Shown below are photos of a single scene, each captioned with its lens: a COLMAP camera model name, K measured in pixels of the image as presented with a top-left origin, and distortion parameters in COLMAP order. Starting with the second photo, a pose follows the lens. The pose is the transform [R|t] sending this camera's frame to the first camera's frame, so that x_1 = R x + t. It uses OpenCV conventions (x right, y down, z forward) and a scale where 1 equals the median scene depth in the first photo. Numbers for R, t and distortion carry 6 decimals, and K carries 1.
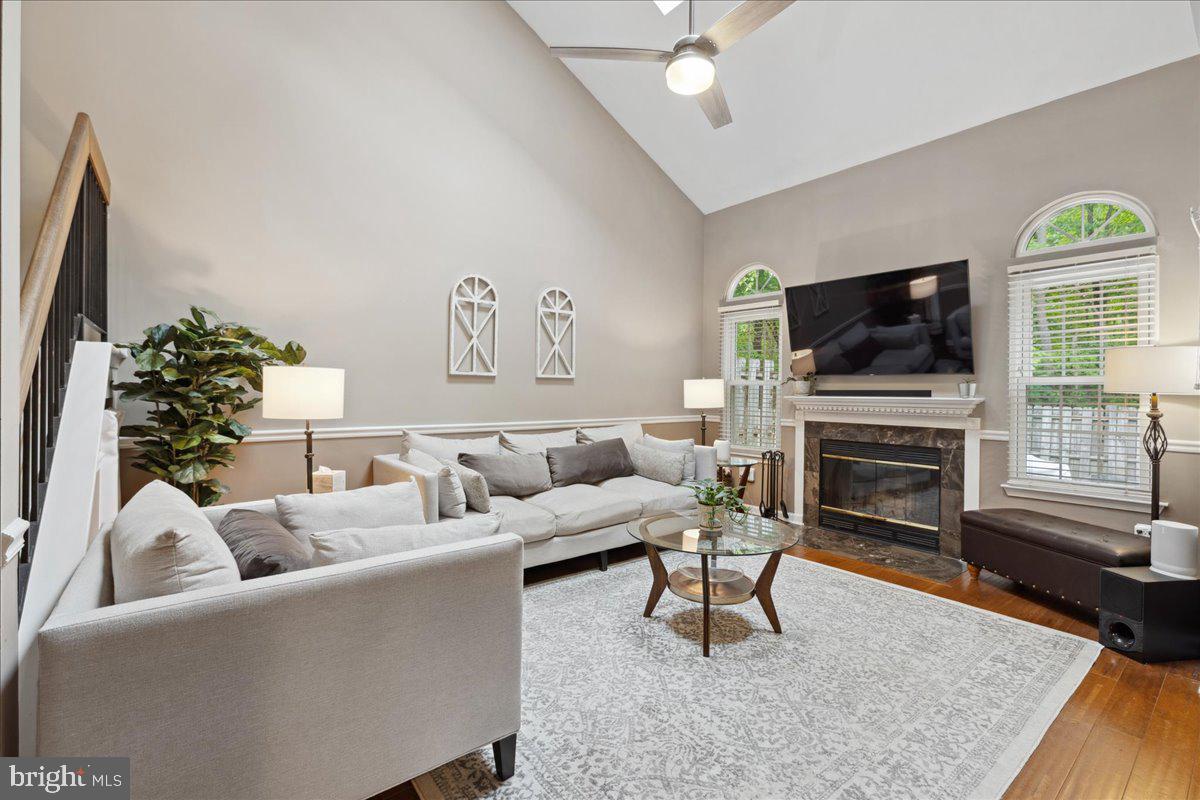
lens RADIAL K [[535.1, 0, 600.4], [0, 535.1, 394.5], [0, 0, 1]] dist [0.005100, -0.000418]
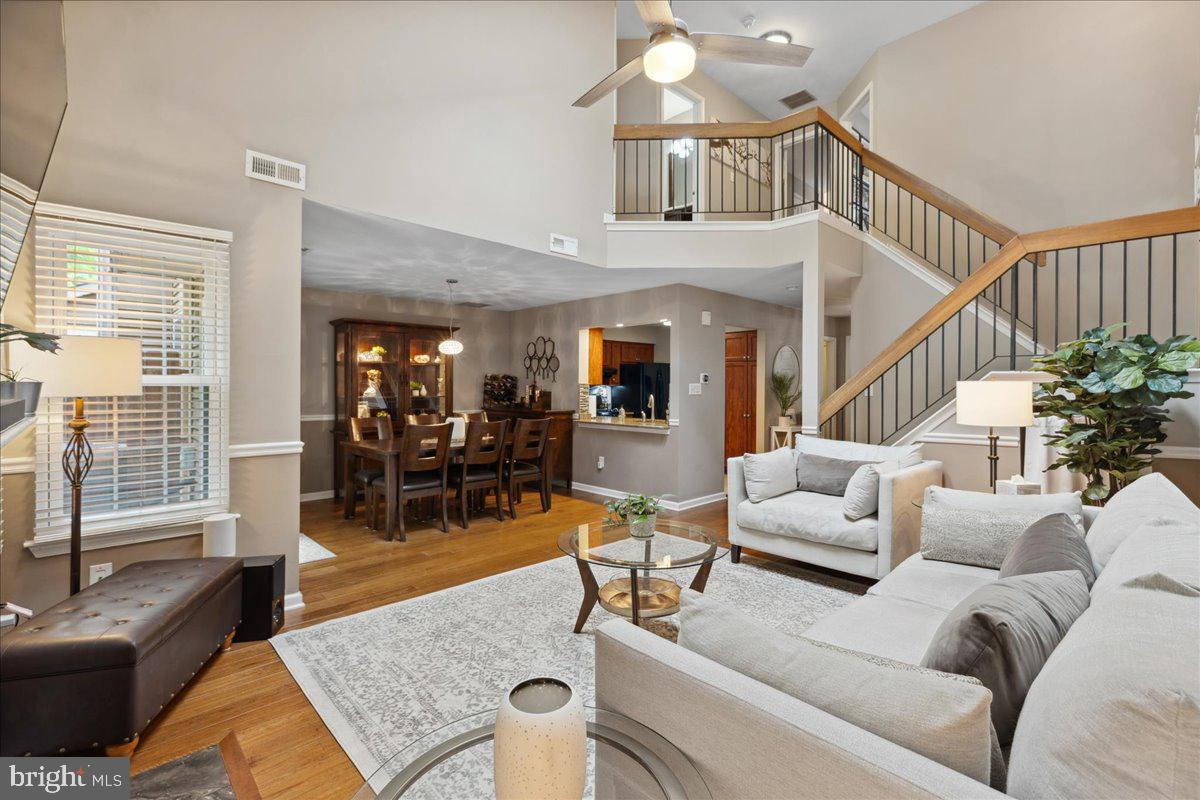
lens RADIAL K [[535.1, 0, 608.5], [0, 535.1, 391.3], [0, 0, 1]] dist [0.005100, -0.000418]
pose [[-0.995170, -0.011532, -0.097487, 0.255527], [-0.013327, 0.999753, 0.017777, -0.024386], [0.097258, 0.018991, -0.995078, 1.360898]]
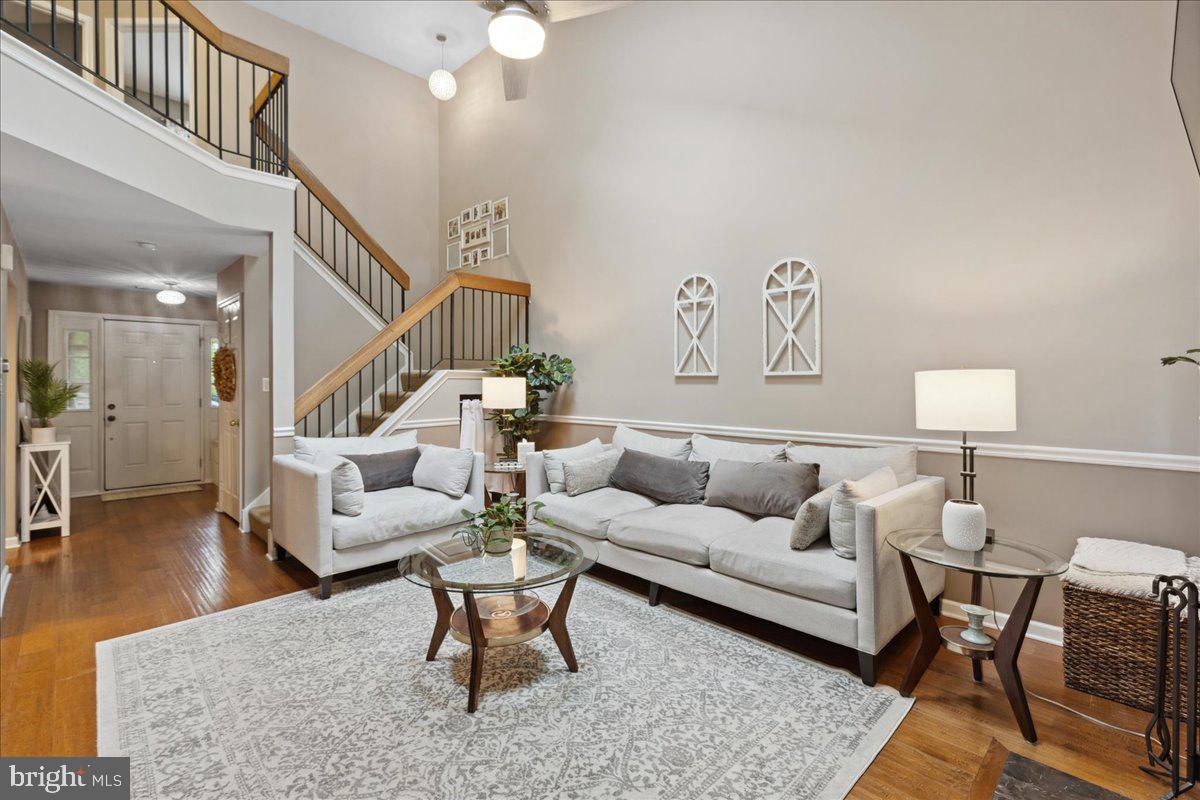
lens RADIAL K [[535.1, 0, 597.6], [0, 535.1, 382.2], [0, 0, 1]] dist [0.005100, -0.000418]
pose [[0.102383, -0.011741, -0.994676, 0.752299], [-0.008837, 0.999880, -0.012712, -0.010079], [0.994706, 0.010091, 0.102267, 0.739334]]
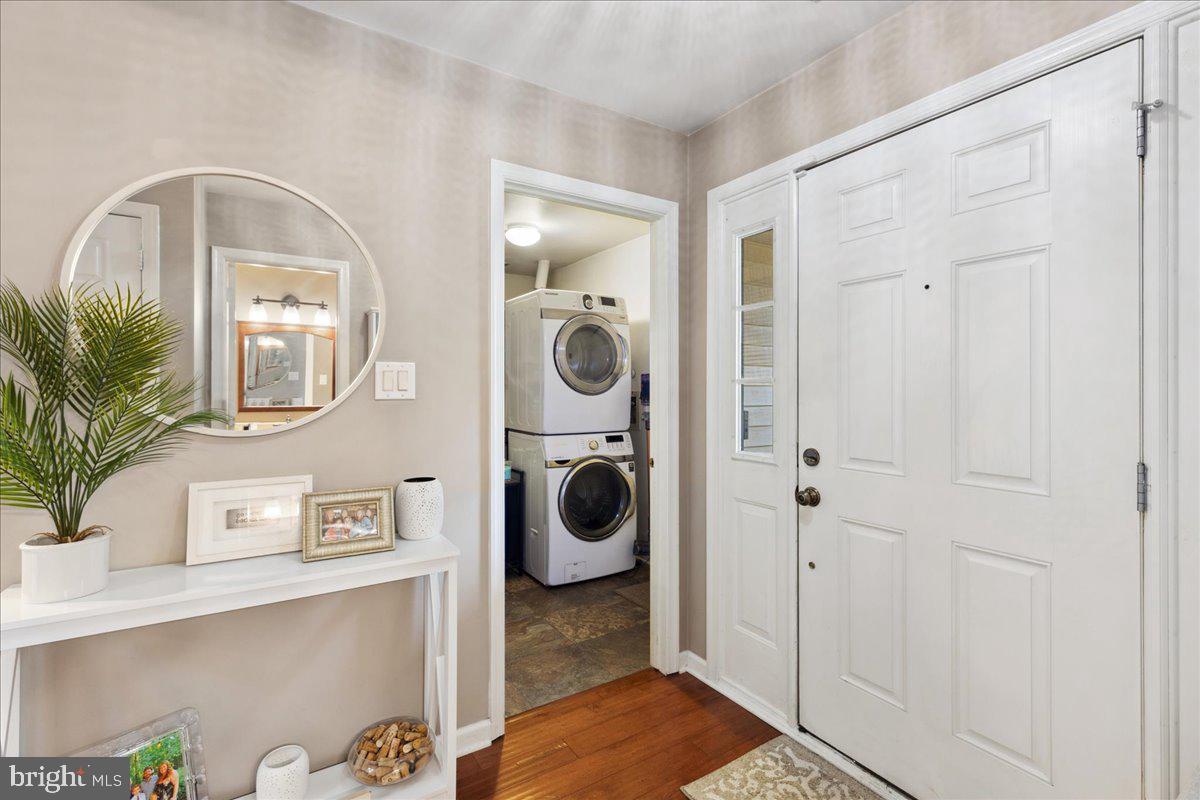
lens RADIAL K [[535.1, 0, 600.0], [0, 535.1, 392.2], [0, 0, 1]] dist [0.005100, -0.000418]
pose [[-0.994389, -0.008344, 0.105455, -0.793060], [-0.006553, 0.999828, 0.017325, -0.010015], [-0.105581, 0.016536, -0.994273, -0.015363]]
